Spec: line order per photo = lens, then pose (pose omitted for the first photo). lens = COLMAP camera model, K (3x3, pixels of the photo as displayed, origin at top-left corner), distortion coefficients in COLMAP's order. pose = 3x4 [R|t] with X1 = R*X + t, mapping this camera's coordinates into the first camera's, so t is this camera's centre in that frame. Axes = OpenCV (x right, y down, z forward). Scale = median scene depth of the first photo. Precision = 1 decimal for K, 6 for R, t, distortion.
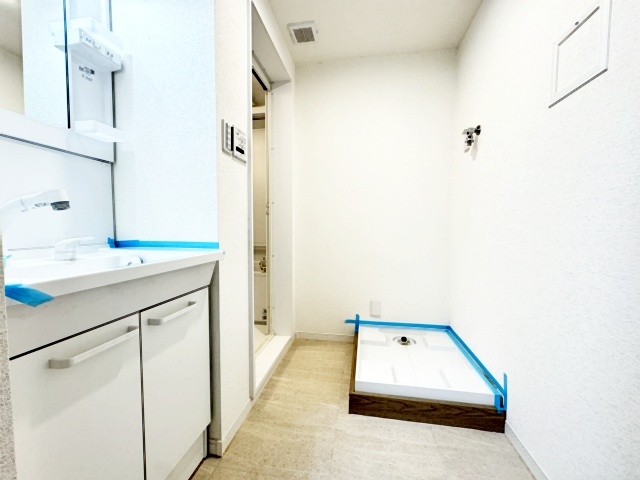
lens RADIAL K [[256.9, 0, 320.5], [0, 256.9, 240.5], [0, 0, 1]] dist [-0.002843, 0.000373]
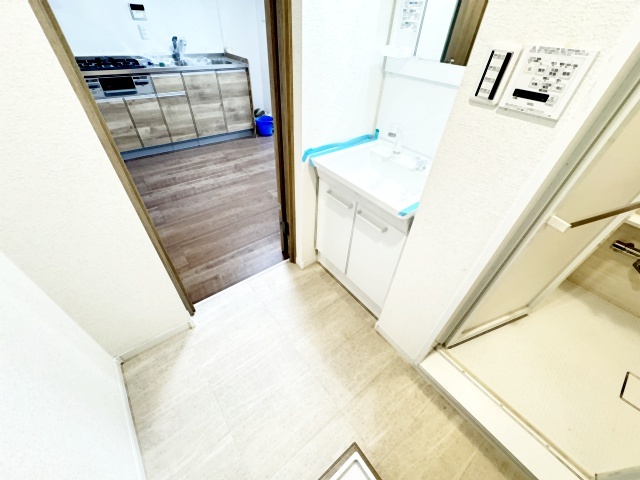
lens RADIAL K [[256.9, 0, 320.5], [0, 256.9, 240.5], [0, 0, 1]] dist [-0.002843, 0.000373]
pose [[-0.669077, 0.461590, -0.582470, 0.429606], [-0.087658, 0.729255, 0.678604, -0.481247], [0.738006, 0.505096, -0.447466, 1.134932]]
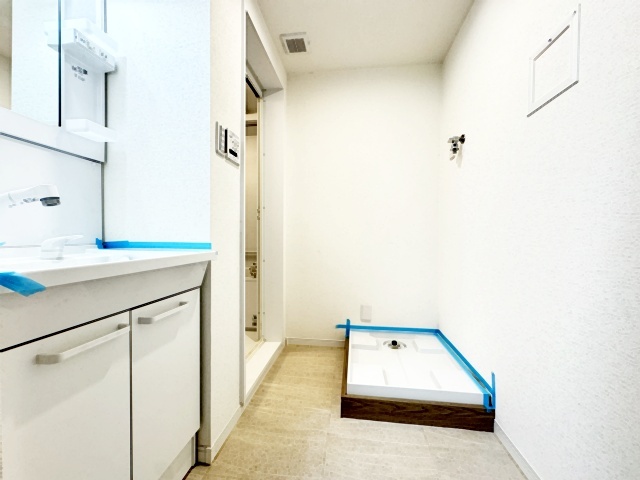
lens RADIAL K [[256.9, 0, 320.5], [0, 256.9, 240.5], [0, 0, 1]] dist [-0.002843, 0.000373]
pose [[0.999129, 0.001663, 0.041706, -0.012621], [-0.000221, 0.999403, -0.034554, 0.030168], [-0.041739, 0.034514, 0.998532, -0.012651]]
